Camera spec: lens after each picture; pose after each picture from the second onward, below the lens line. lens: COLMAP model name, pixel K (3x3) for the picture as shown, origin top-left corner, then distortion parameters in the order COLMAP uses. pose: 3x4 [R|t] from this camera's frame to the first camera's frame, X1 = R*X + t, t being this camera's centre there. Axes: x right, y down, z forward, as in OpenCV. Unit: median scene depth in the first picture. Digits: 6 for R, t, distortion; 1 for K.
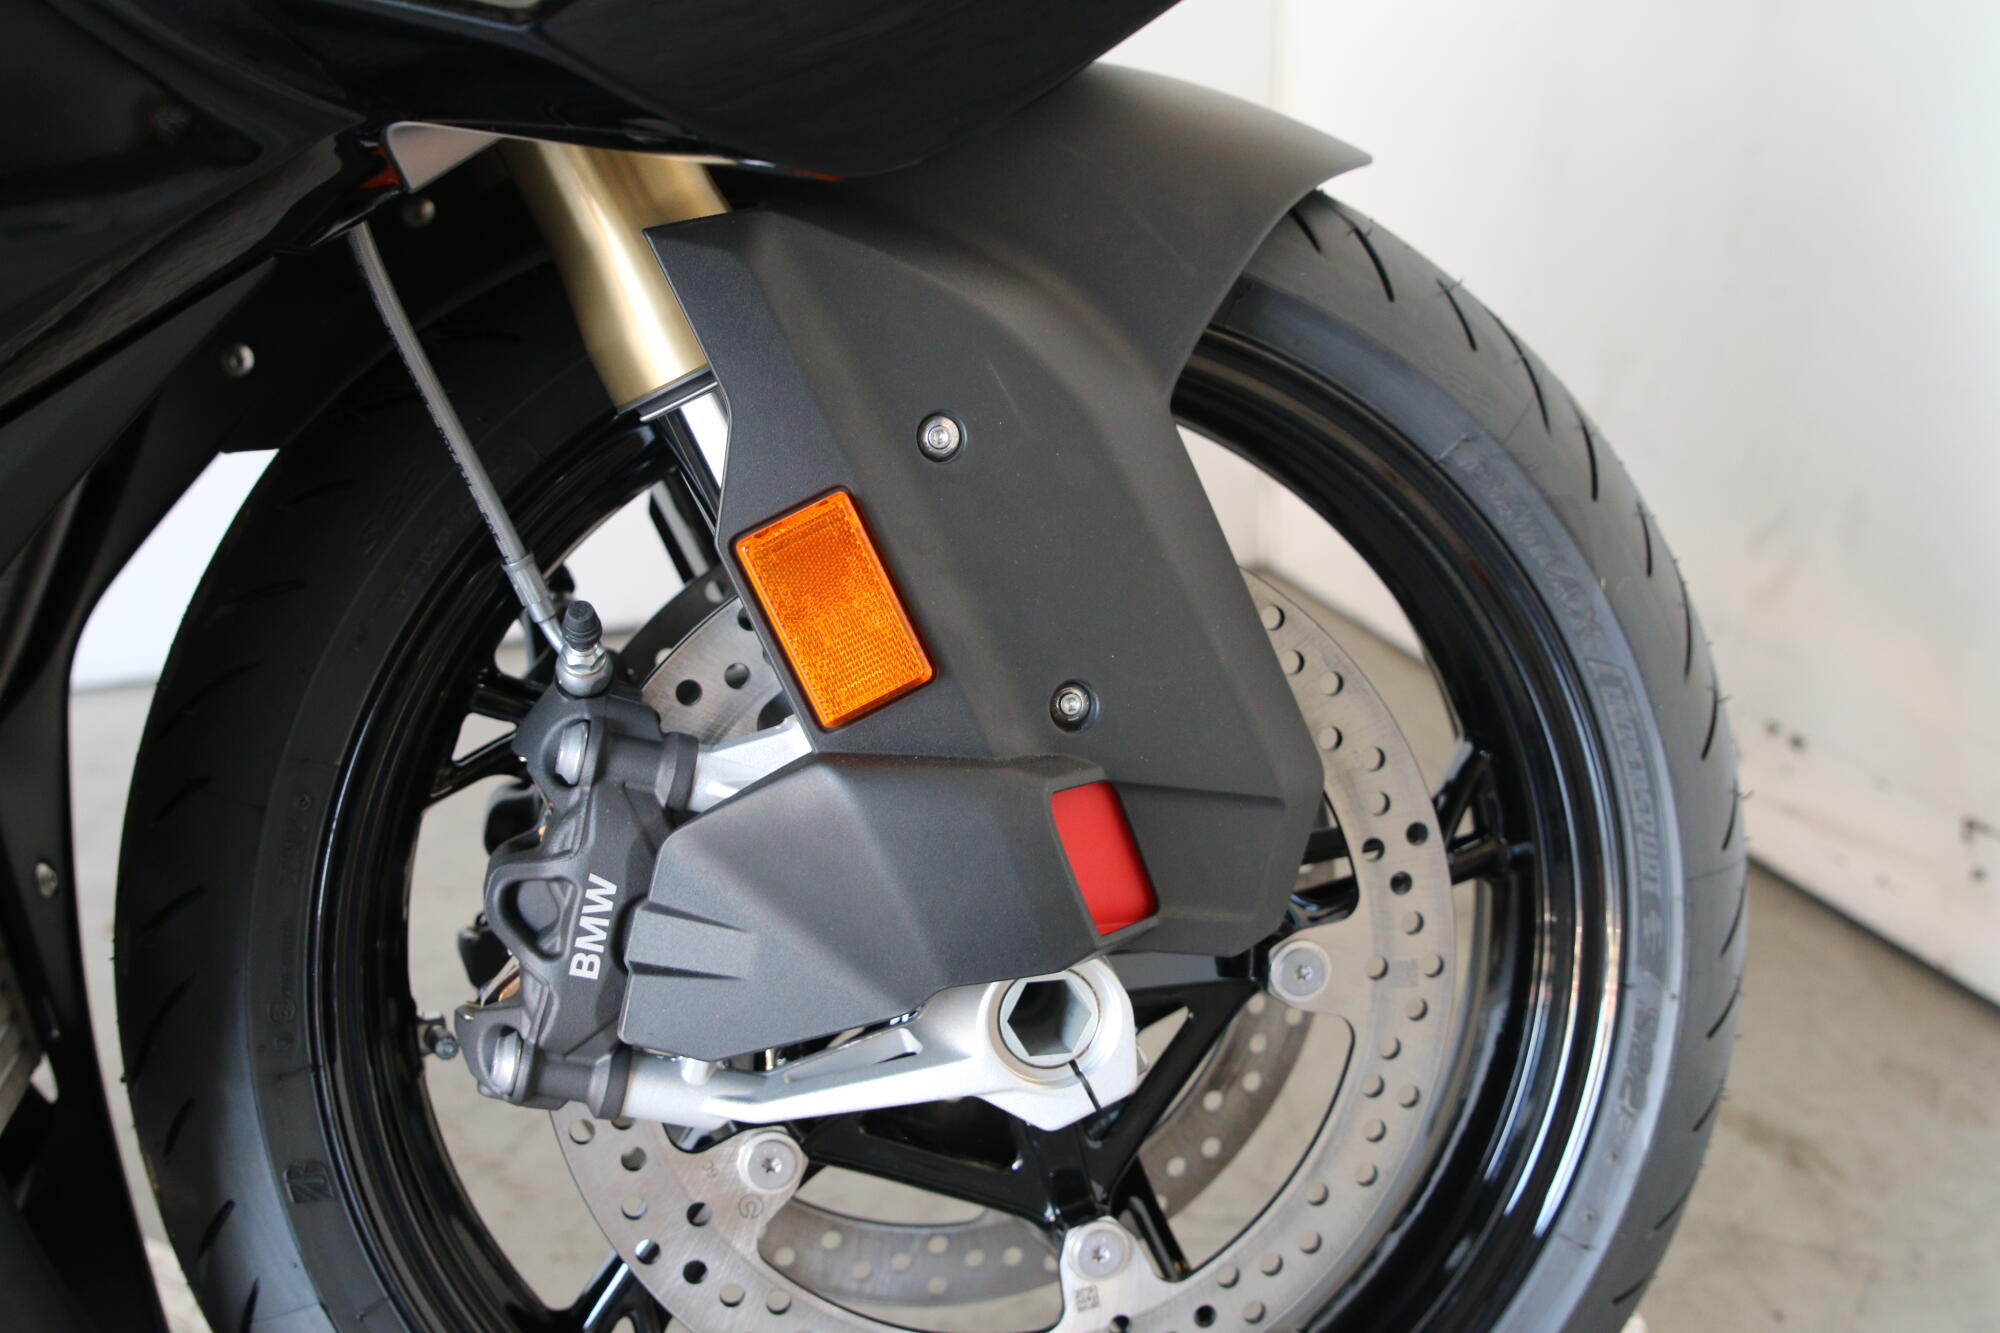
lens RADIAL K [[2459.7, 0, 1002.8], [0, 2459.7, 659.2], [0, 0, 1]] dist [-0.085337, 0.000000]
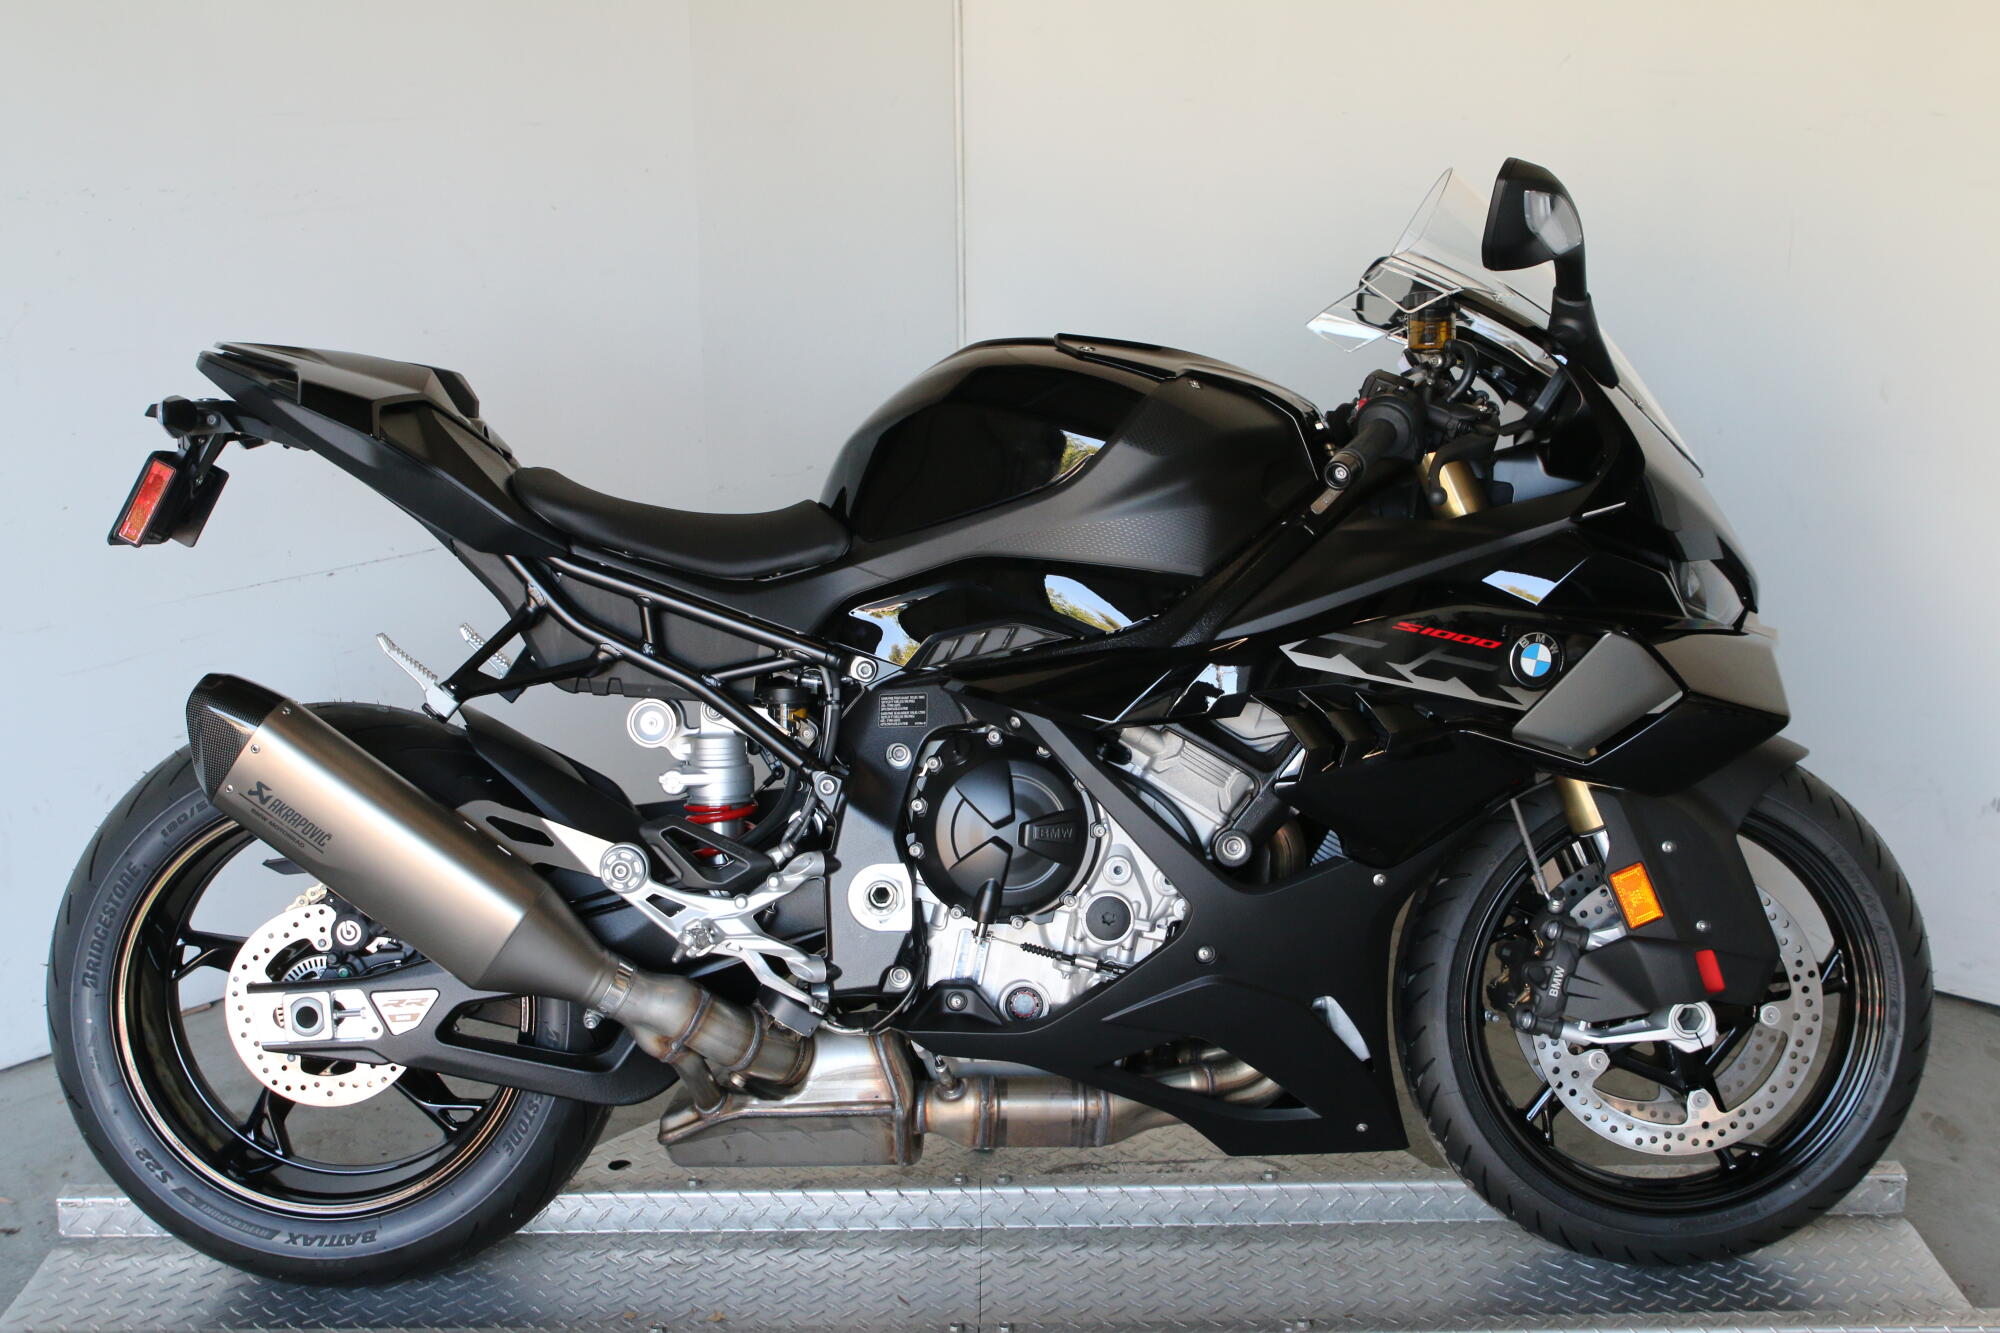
lens RADIAL K [[2459.7, 0, 988.5], [0, 2459.7, 679.2], [0, 0, 1]] dist [-0.085337, 0.000000]
pose [[0.972914, 0.052153, -0.225207, -0.187721], [-0.064678, 0.996722, -0.048595, -0.092939], [0.221935, 0.061845, 0.973098, -2.477055]]
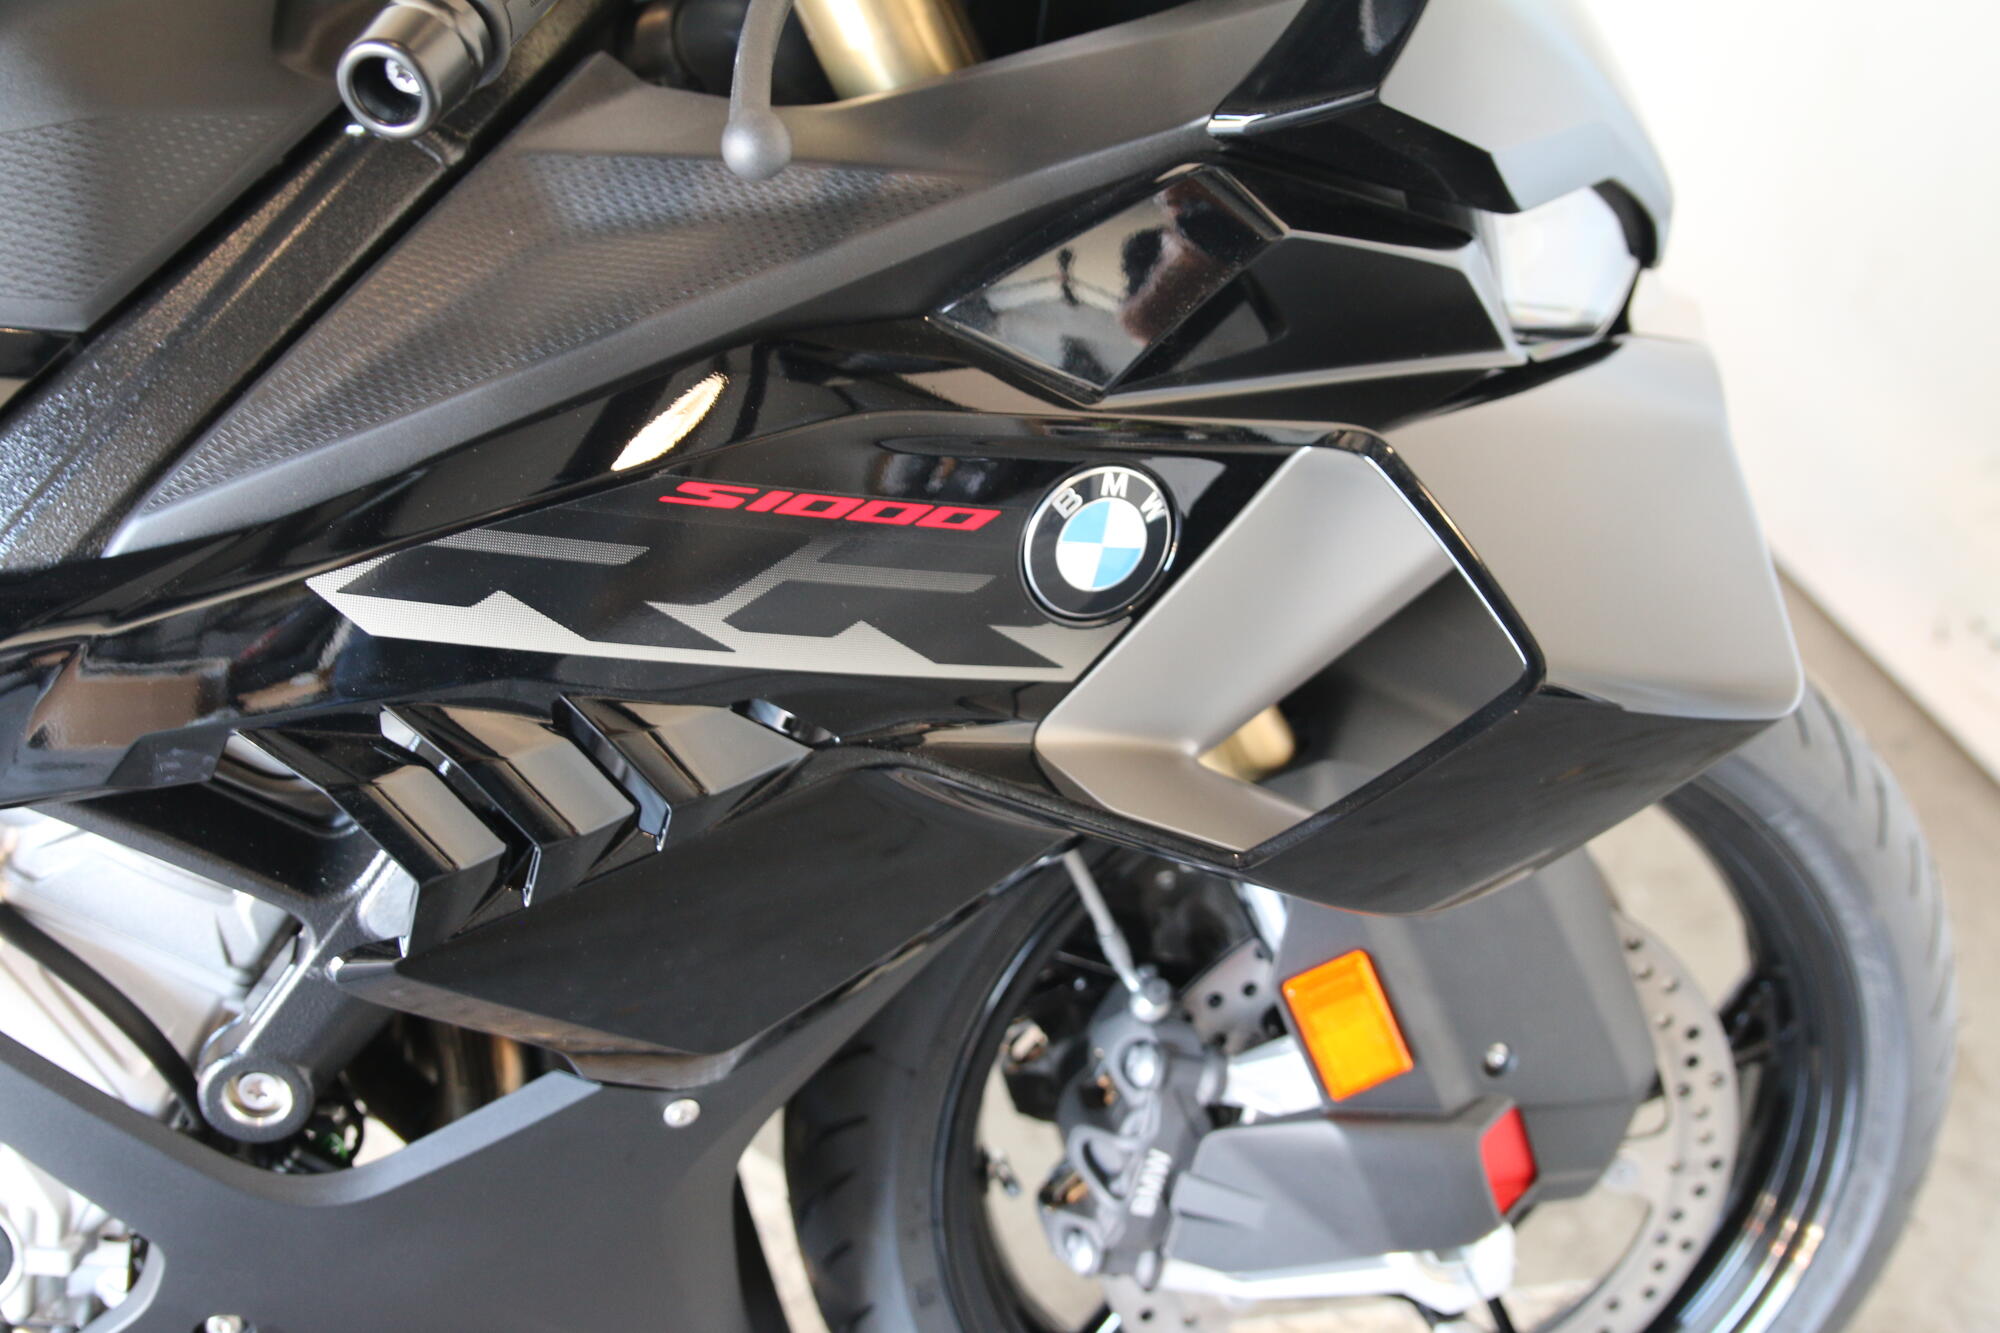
lens RADIAL K [[2459.7, 0, 988.7], [0, 2459.7, 652.7], [0, 0, 1]] dist [-0.085337, 0.000000]
pose [[0.996781, 0.063791, -0.048567, -0.207022], [-0.048554, 0.962340, 0.267479, -0.559940], [0.063801, -0.264259, 0.962339, -0.307396]]
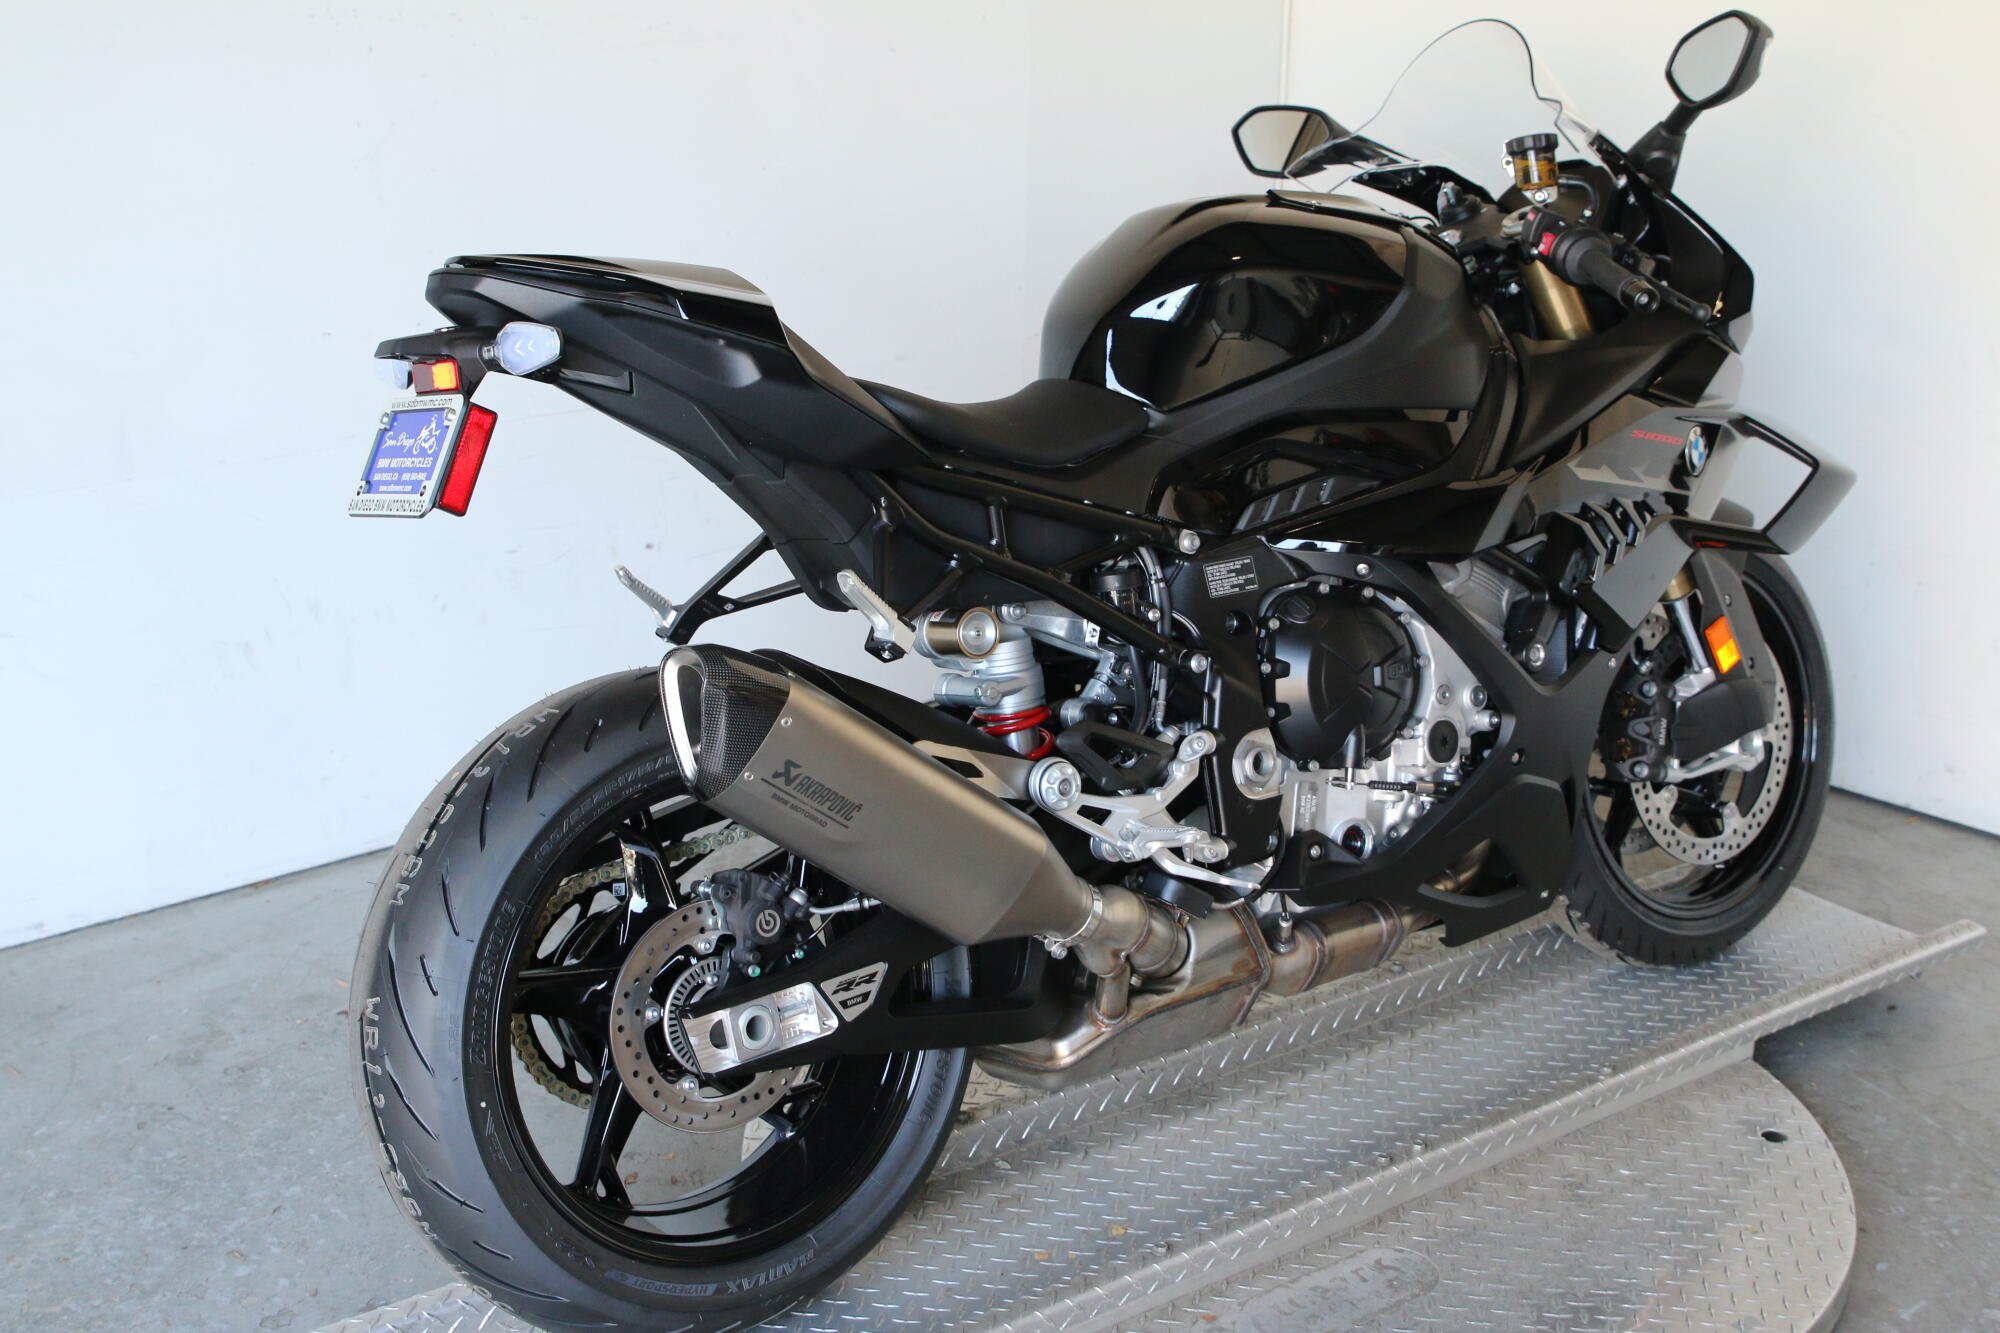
lens RADIAL K [[2459.7, 0, 987.0], [0, 2459.7, 692.2], [0, 0, 1]] dist [-0.085337, 0.000000]
pose [[0.923698, -0.112967, 0.366087, -2.532866], [0.111512, 0.993444, 0.025192, -0.169574], [-0.366533, 0.017553, 0.930240, -2.219853]]
